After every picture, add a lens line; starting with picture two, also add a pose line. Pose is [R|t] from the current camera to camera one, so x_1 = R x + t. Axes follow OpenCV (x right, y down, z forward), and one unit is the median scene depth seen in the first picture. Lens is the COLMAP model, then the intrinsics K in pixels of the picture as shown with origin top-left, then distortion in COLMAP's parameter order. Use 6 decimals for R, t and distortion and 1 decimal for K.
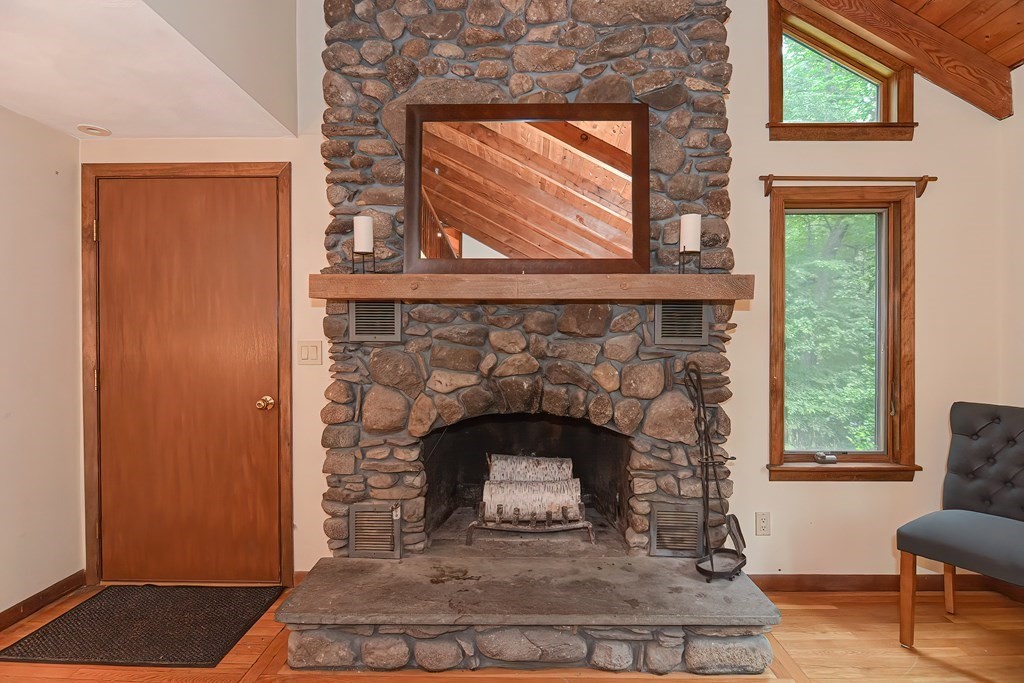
lens RADIAL K [[490.0, 0, 515.0], [0, 490.0, 342.5], [0, 0, 1]] dist [0.007425, -0.008972]
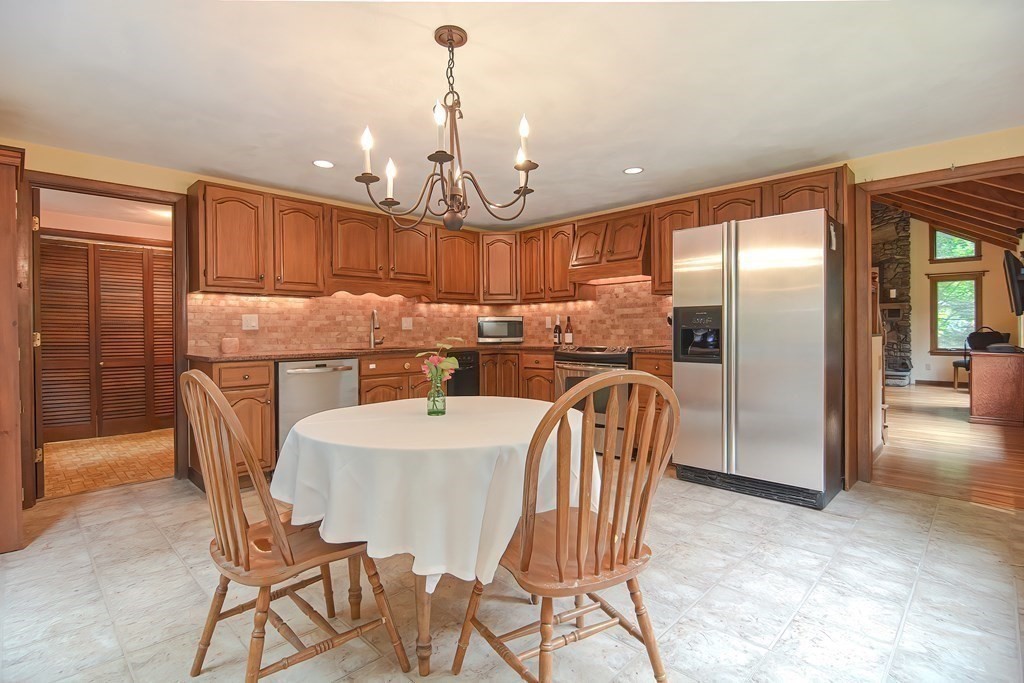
lens RADIAL K [[490.0, 0, 508.8], [0, 490.0, 341.4], [0, 0, 1]] dist [0.007425, -0.008972]
pose [[0.745414, 0.003770, -0.666591, 0.663415], [0.005871, 0.999908, 0.012220, 0.120297], [0.666576, -0.013023, 0.745324, -4.194224]]
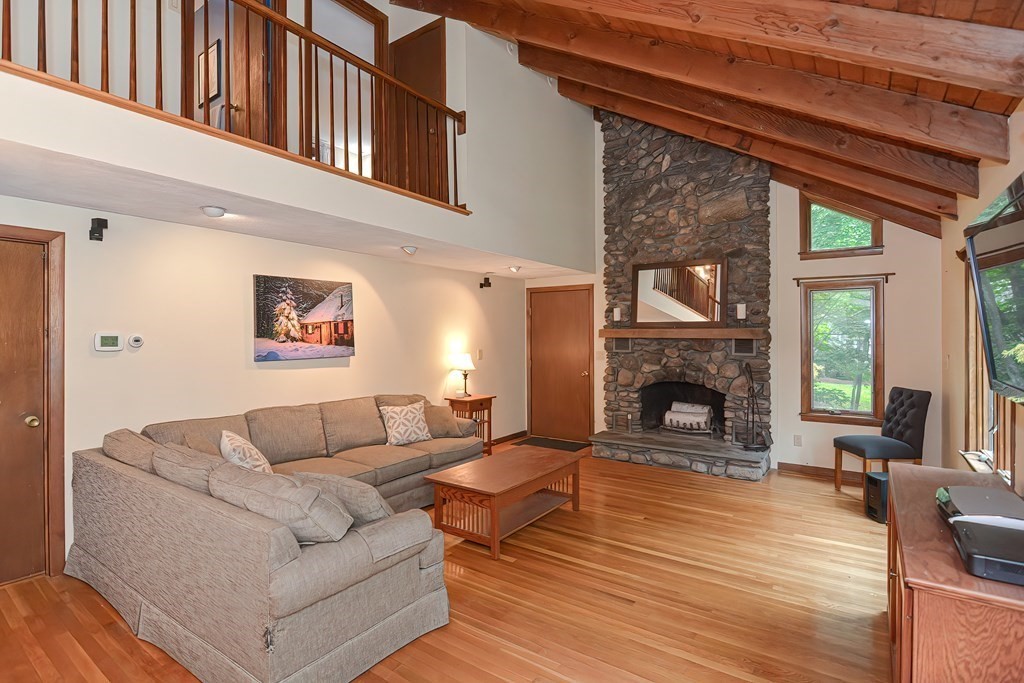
lens RADIAL K [[490.0, 0, 512.4], [0, 490.0, 341.5], [0, 0, 1]] dist [0.007425, -0.008972]
pose [[0.826093, 0.003846, -0.563520, 0.735021], [0.000349, 0.999973, 0.007336, -0.081197], [0.563533, -0.006257, 0.826070, -1.564435]]
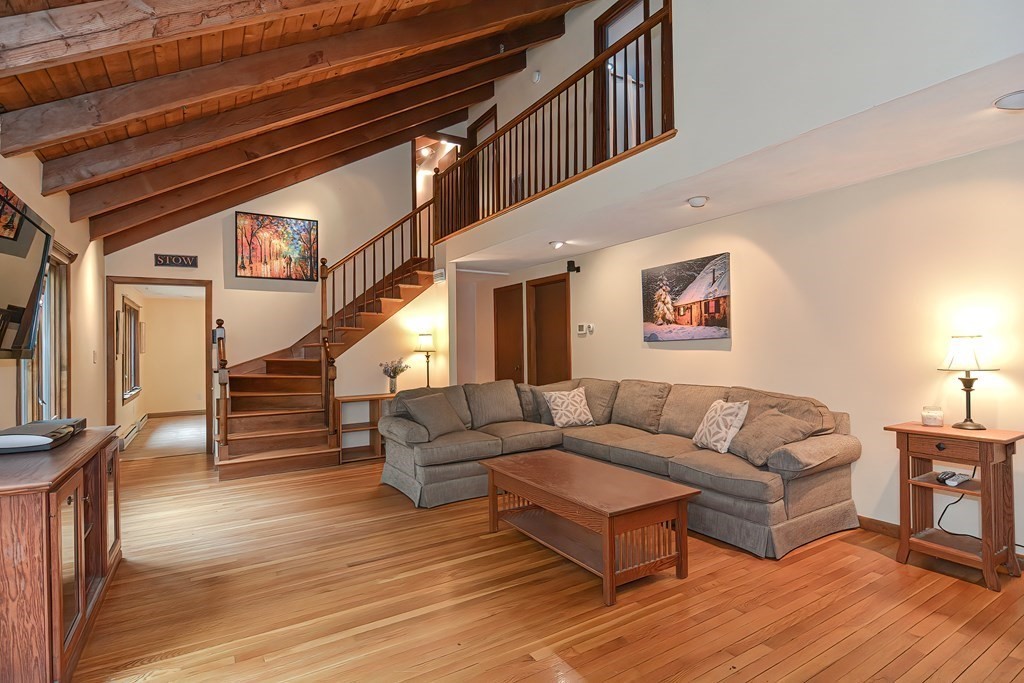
lens RADIAL K [[490.0, 0, 512.3], [0, 490.0, 347.2], [0, 0, 1]] dist [0.007425, -0.008972]
pose [[-0.841610, 0.007902, -0.540029, 0.621595], [0.010402, 0.999945, -0.001578, 0.022588], [0.539986, -0.006946, -0.841645, 0.815508]]
